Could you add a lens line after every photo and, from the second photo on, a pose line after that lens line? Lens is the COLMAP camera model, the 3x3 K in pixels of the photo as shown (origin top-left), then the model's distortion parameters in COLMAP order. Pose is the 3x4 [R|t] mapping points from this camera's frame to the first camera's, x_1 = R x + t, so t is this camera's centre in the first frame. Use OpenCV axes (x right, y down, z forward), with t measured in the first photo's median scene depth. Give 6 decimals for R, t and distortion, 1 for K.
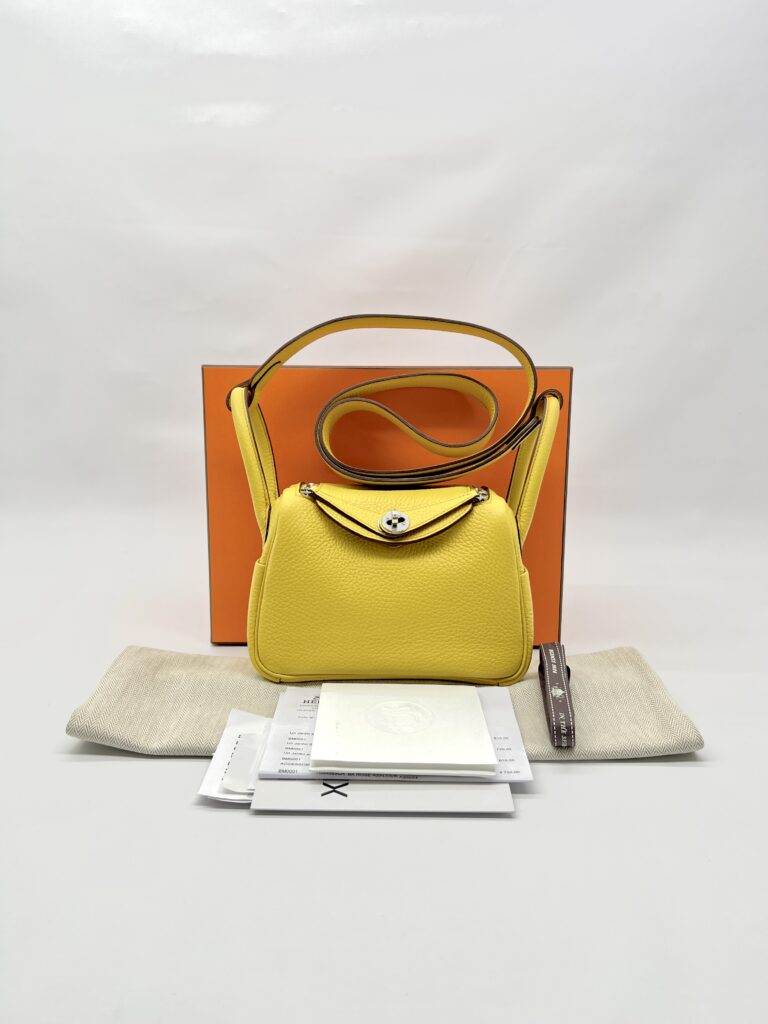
lens RADIAL K [[772.5, 0, 385.5], [0, 772.5, 516.6], [0, 0, 1]] dist [0.015257, -0.000146]
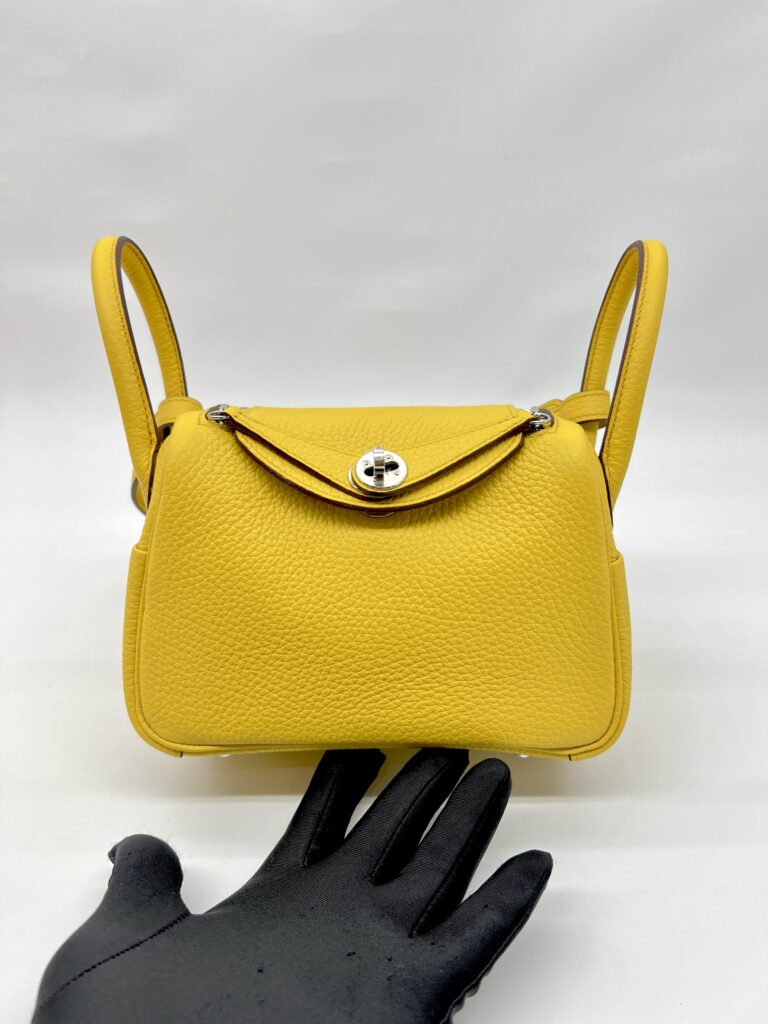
lens RADIAL K [[772.5, 0, 382.7], [0, 772.5, 513.9], [0, 0, 1]] dist [0.015257, -0.000146]
pose [[0.999715, -0.015092, 0.018492, 0.003430], [0.014306, 0.999020, 0.041893, 0.015230], [-0.019106, -0.041617, 0.998951, 0.454468]]
